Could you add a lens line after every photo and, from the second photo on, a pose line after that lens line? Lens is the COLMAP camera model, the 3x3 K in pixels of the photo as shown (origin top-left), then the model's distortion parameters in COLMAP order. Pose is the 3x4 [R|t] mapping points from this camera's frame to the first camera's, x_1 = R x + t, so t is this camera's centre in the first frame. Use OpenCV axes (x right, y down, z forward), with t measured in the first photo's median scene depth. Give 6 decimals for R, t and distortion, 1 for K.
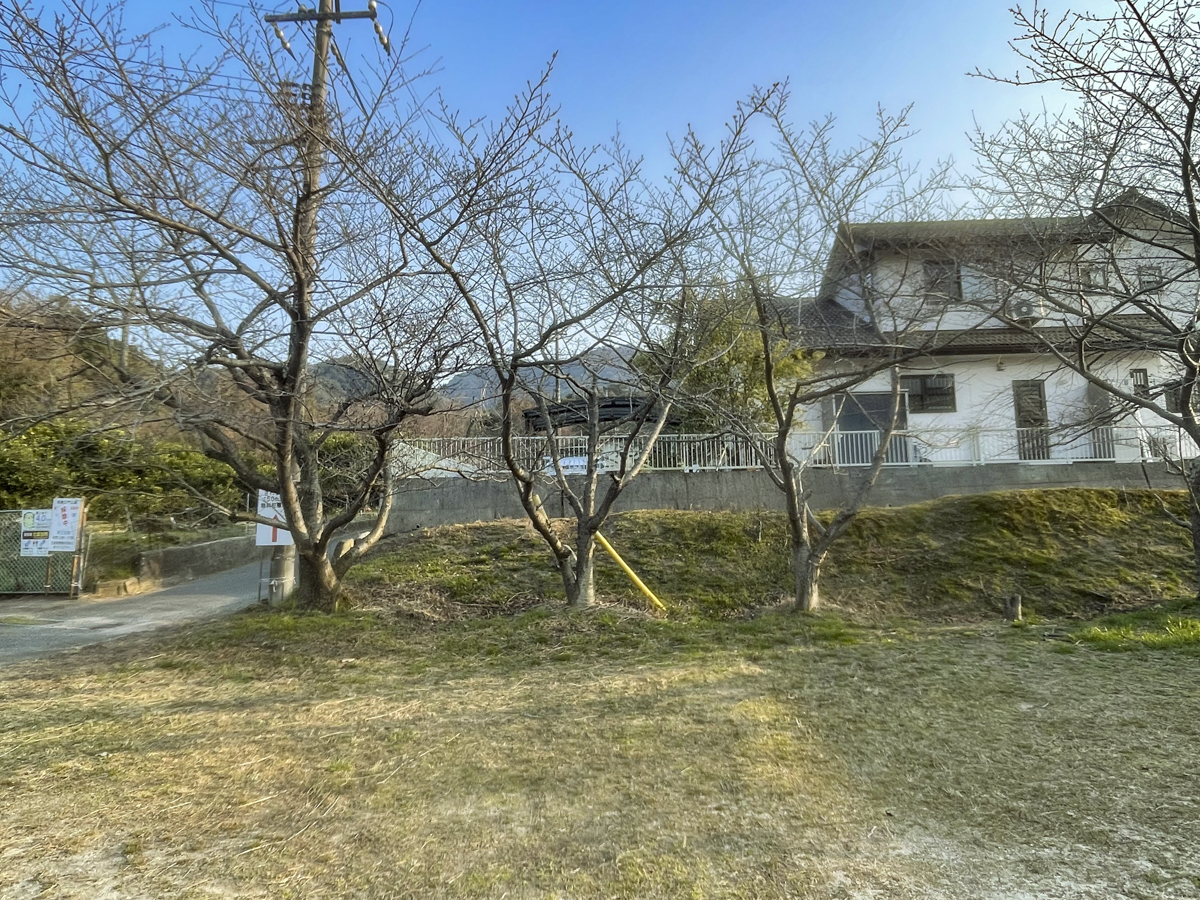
lens RADIAL K [[750.5, 0, 595.8], [0, 750.5, 428.3], [0, 0, 1]] dist [-0.006647, -0.002195]
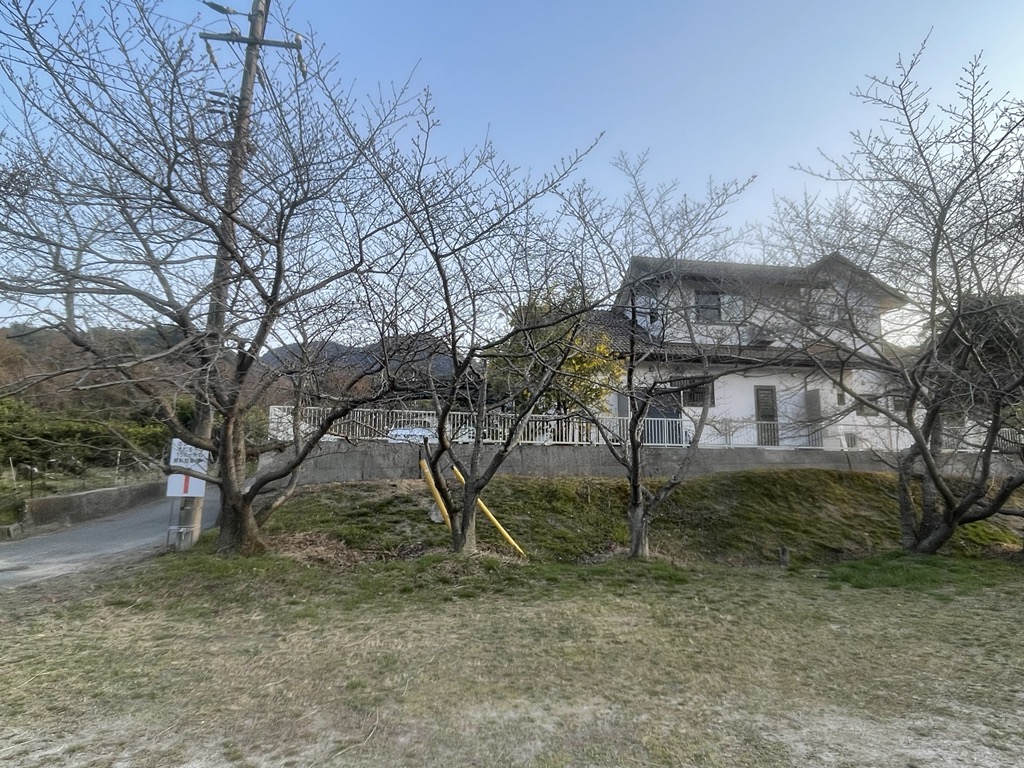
lens RADIAL K [[626.3, 0, 512.0], [0, 626.3, 384.0], [0, 0, 1]] dist [-0.004634, -0.000991]
pose [[0.980358, 0.057729, 0.188586, -0.122627], [-0.051141, 0.997905, -0.039620, 0.000119], [-0.190479, 0.029197, 0.981257, -0.015752]]
